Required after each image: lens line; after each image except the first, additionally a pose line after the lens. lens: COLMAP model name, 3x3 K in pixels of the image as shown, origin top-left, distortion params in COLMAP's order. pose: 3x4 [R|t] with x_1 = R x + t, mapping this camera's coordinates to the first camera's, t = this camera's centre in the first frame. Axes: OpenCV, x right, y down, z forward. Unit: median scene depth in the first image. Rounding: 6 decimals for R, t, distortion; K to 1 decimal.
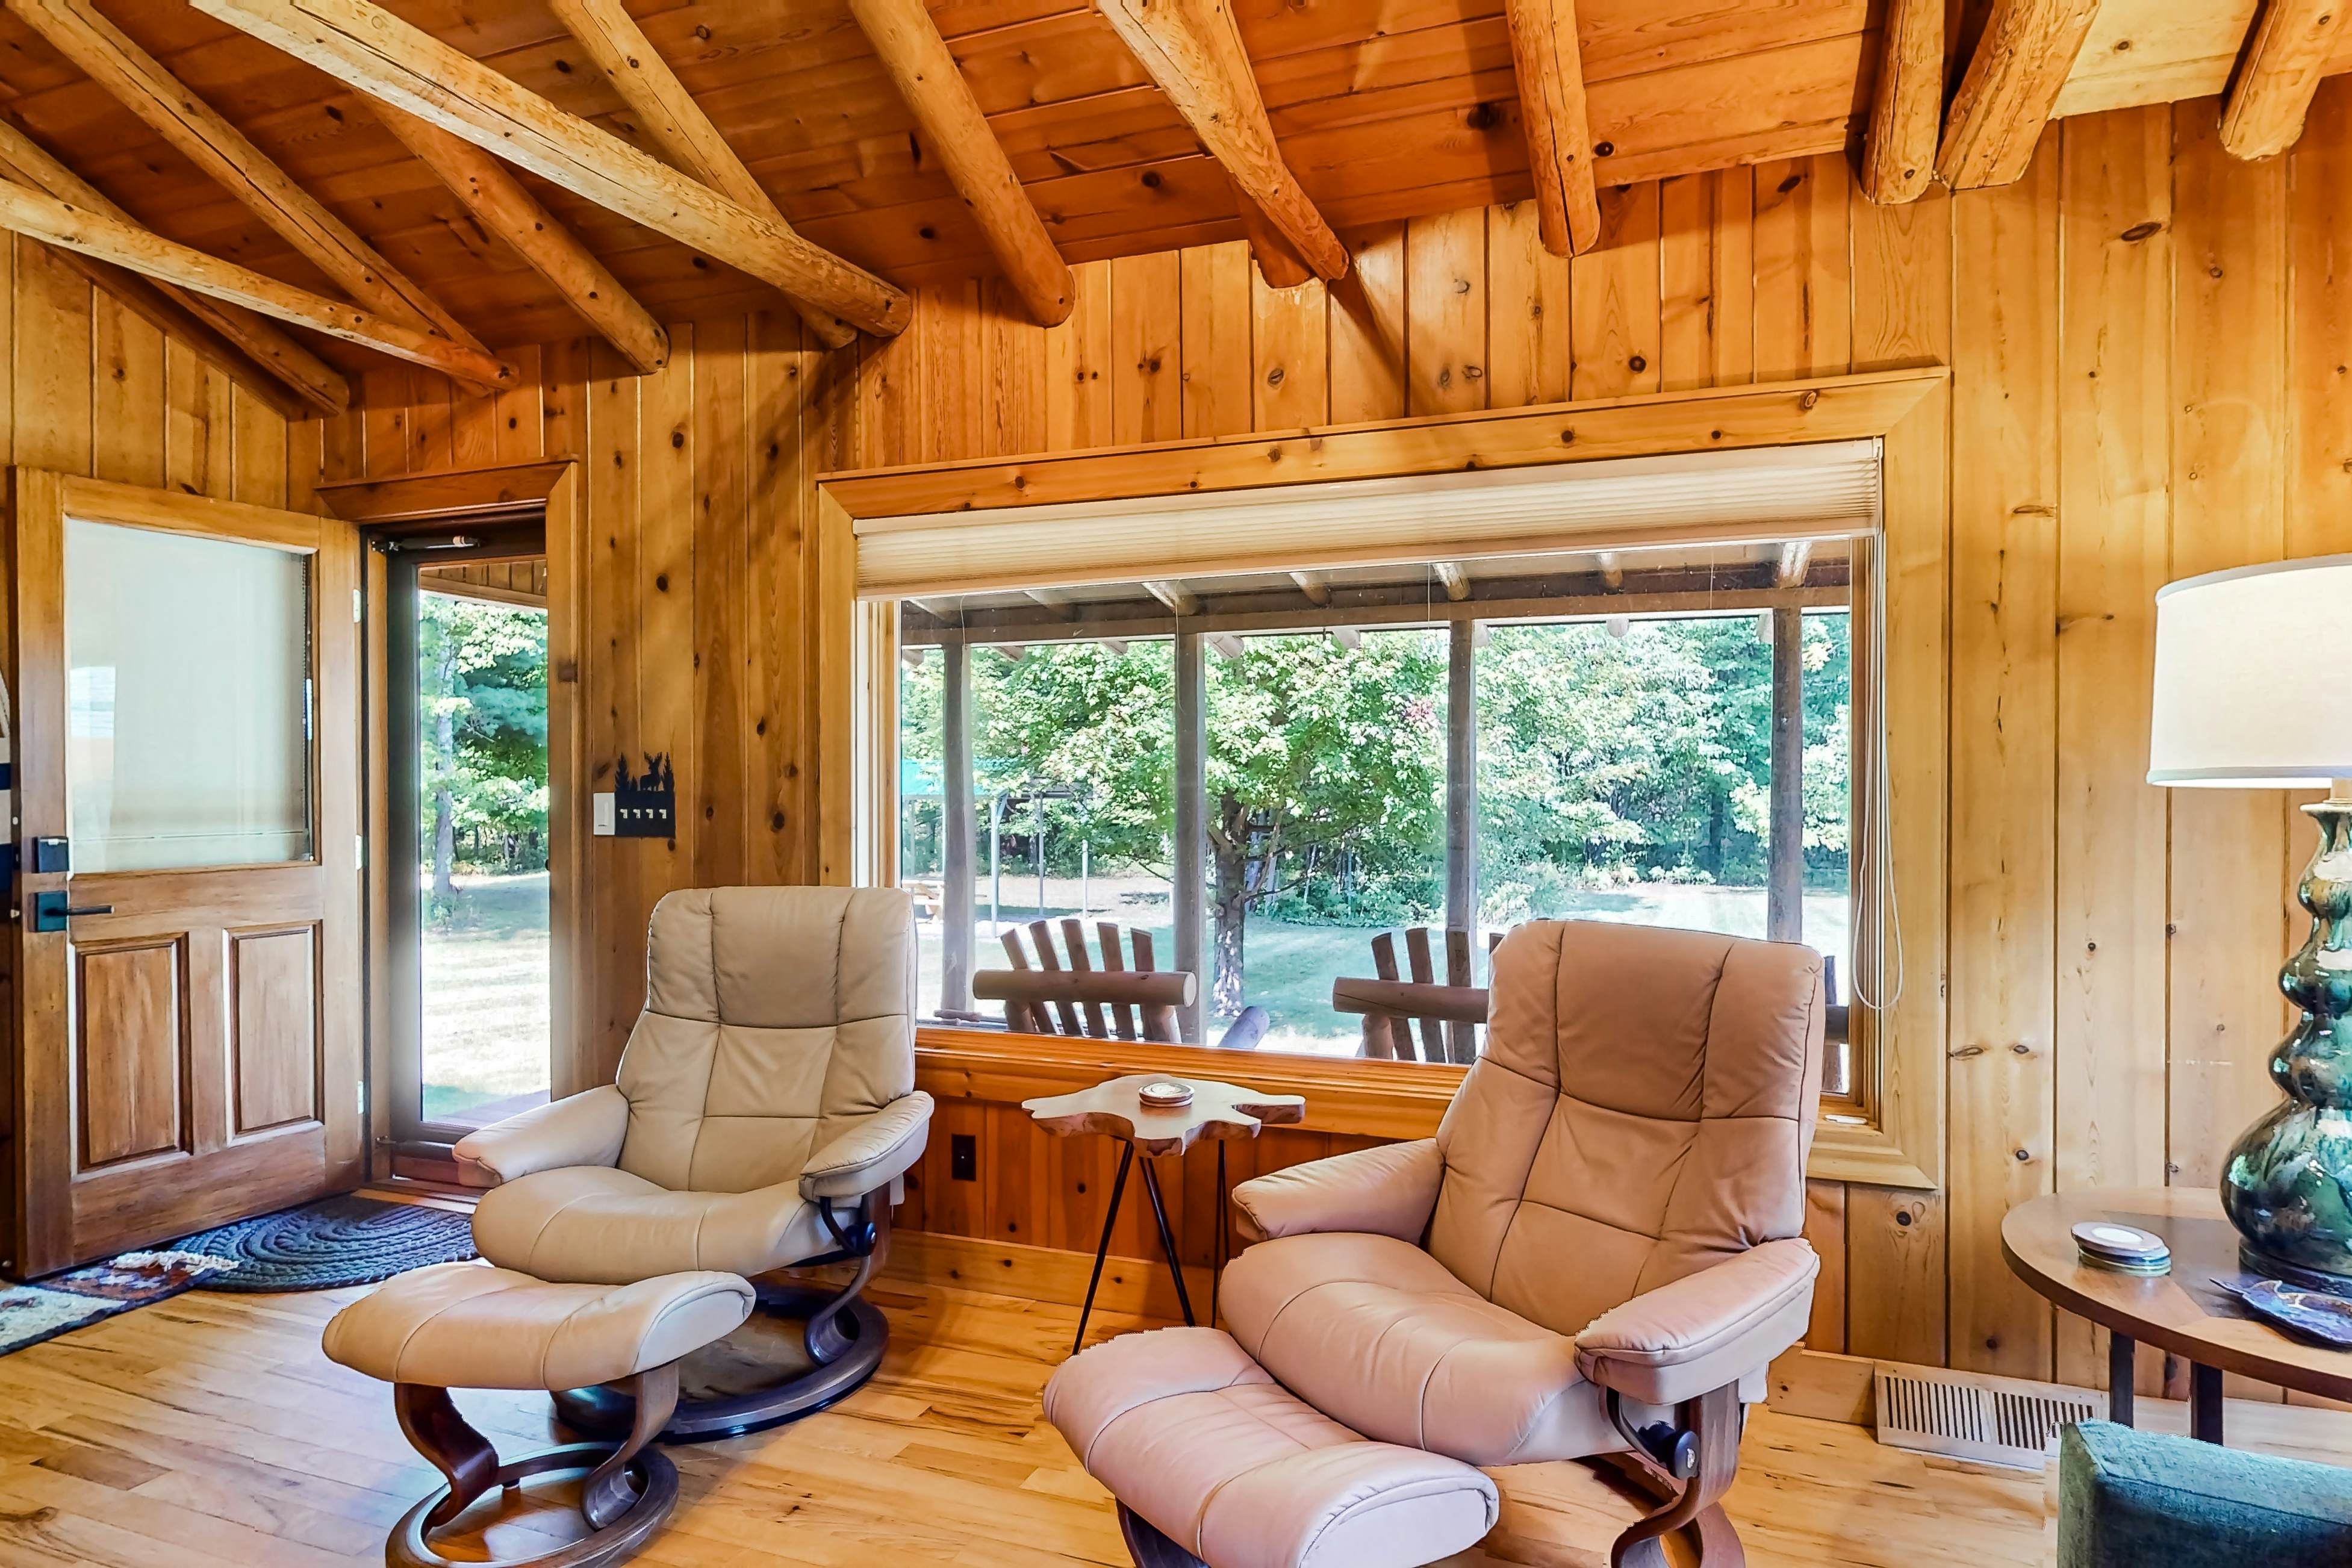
lens RADIAL K [[1327.9, 0, 1174.2], [0, 1327.9, 780.4], [0, 0, 1]] dist [0.007355, 0.000421]
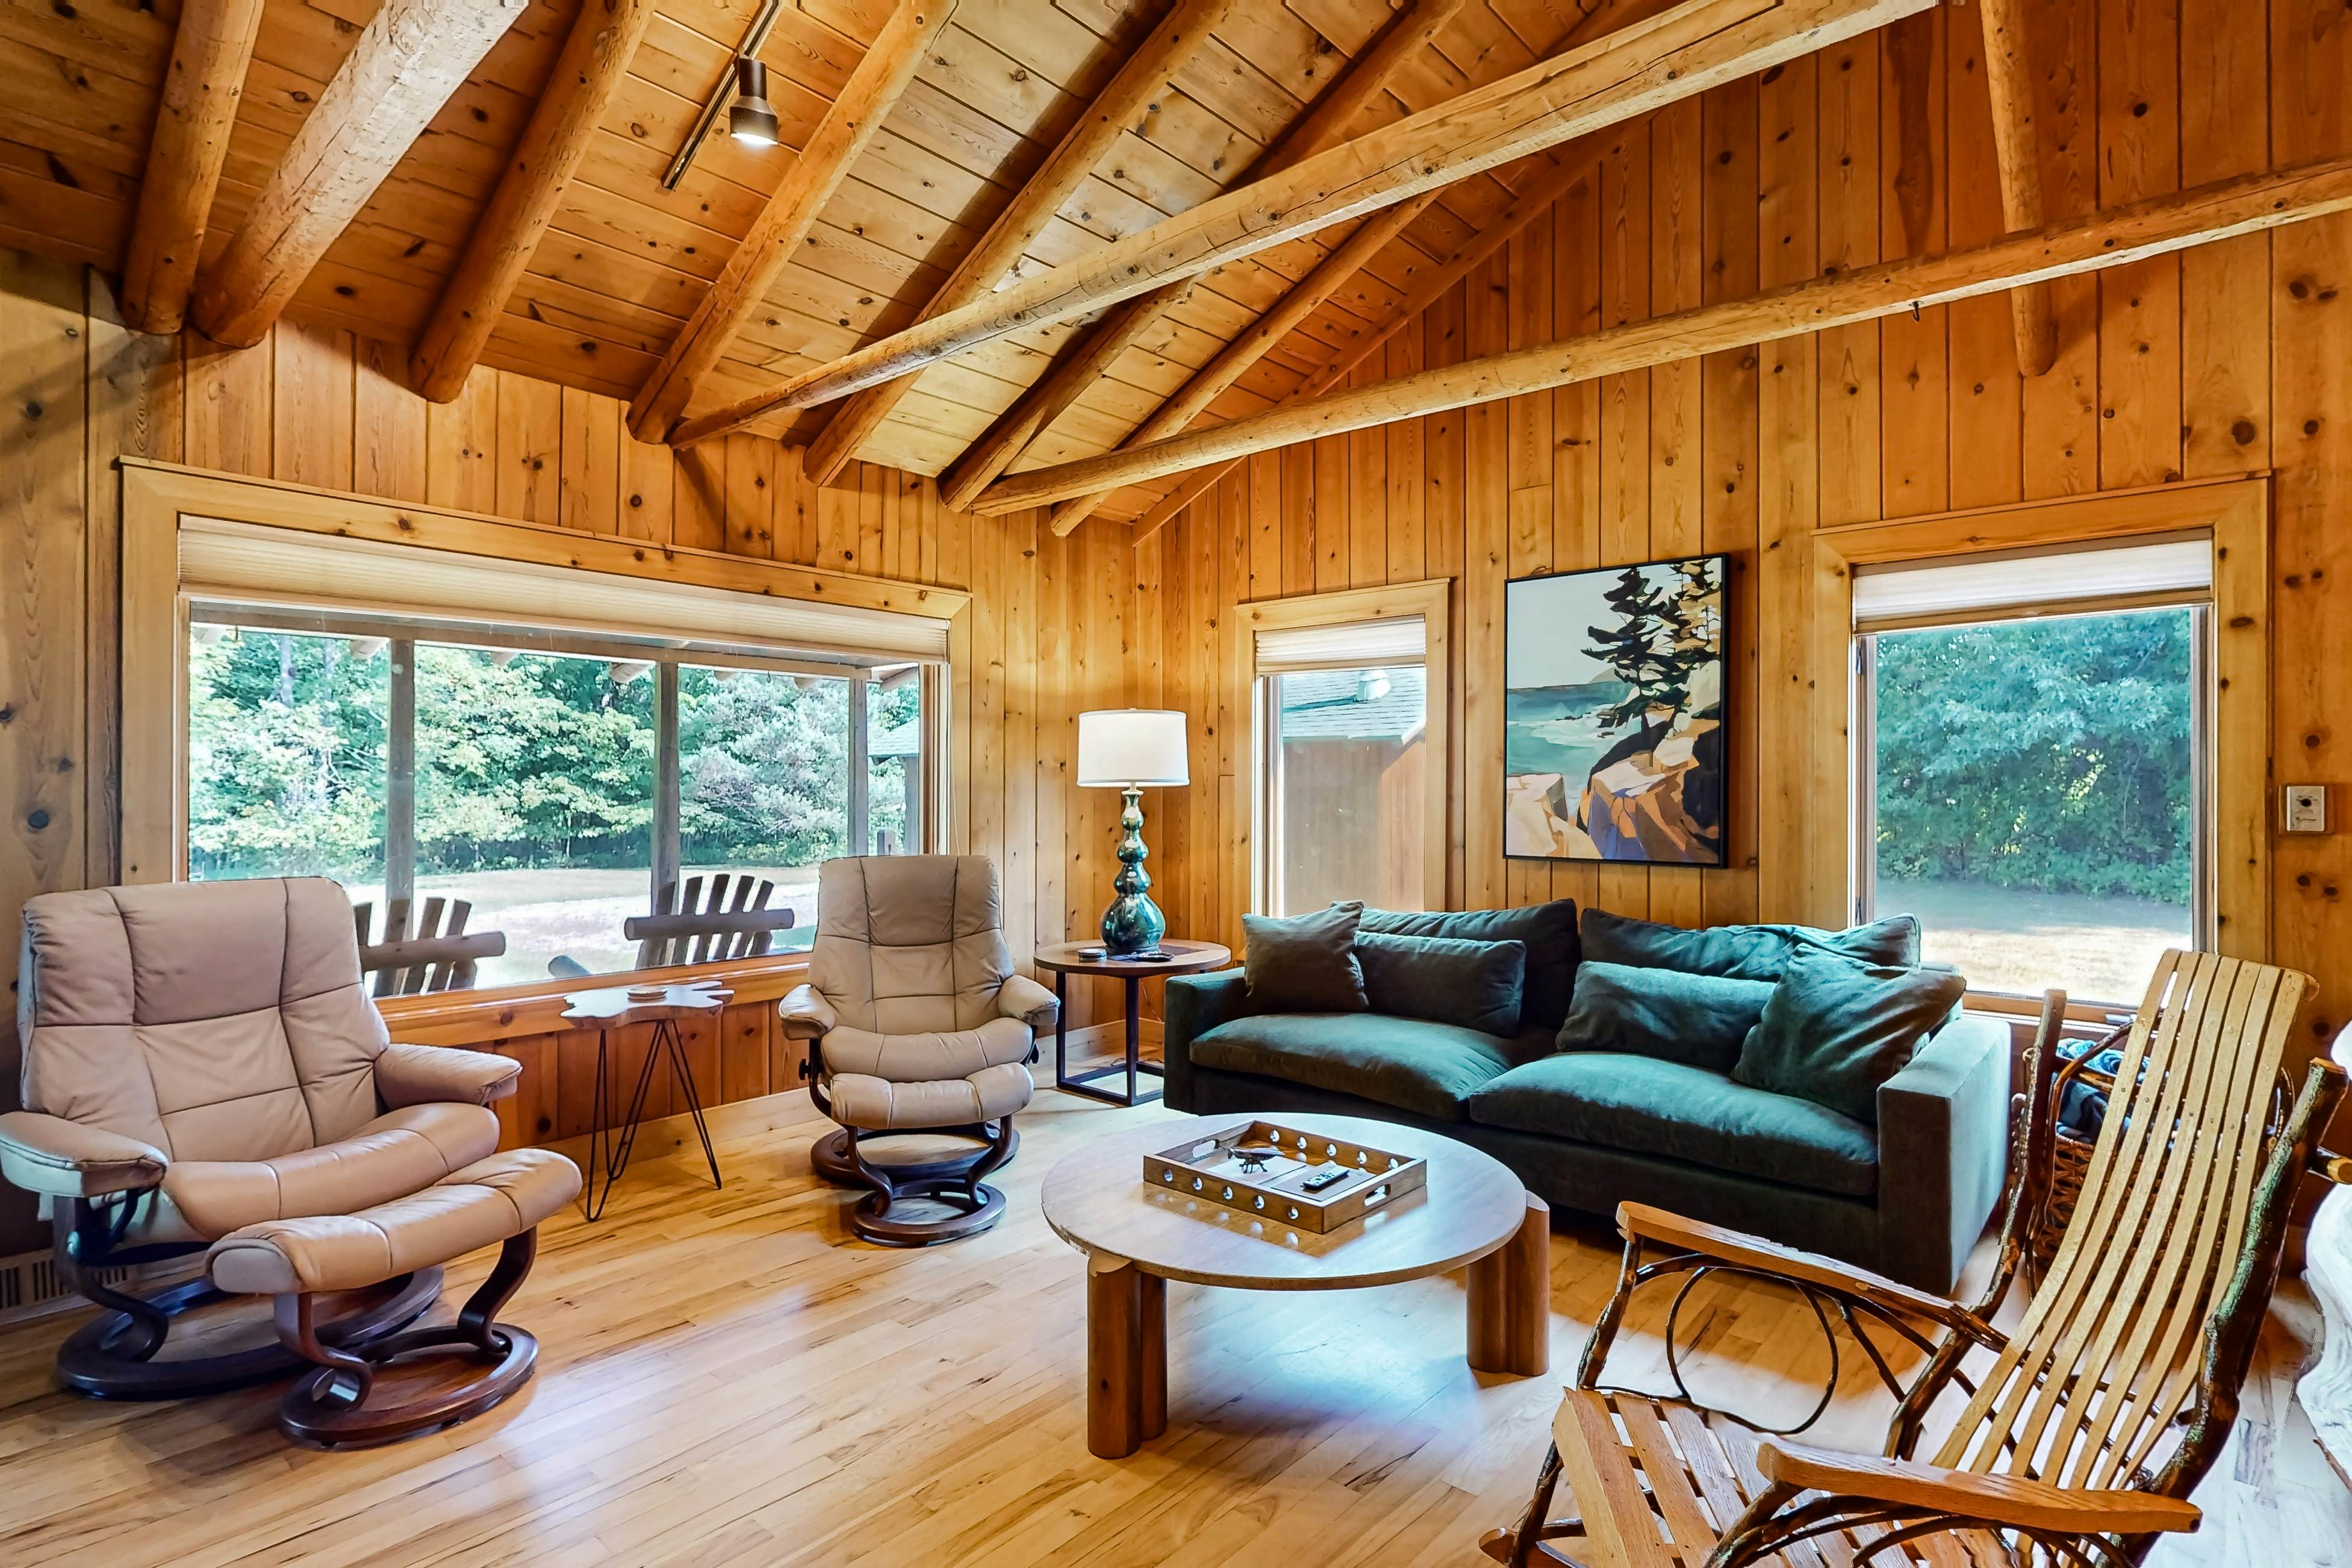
lens RADIAL K [[1228.1, 0, 1176.1], [0, 1228.1, 788.2], [0, 0, 1]] dist [0.005687, 0.000987]
pose [[0.361302, -0.000098, 0.932449, -0.969039], [-0.006238, 0.999977, 0.002522, 0.002177], [-0.932428, -0.006728, 0.361294, -0.036666]]
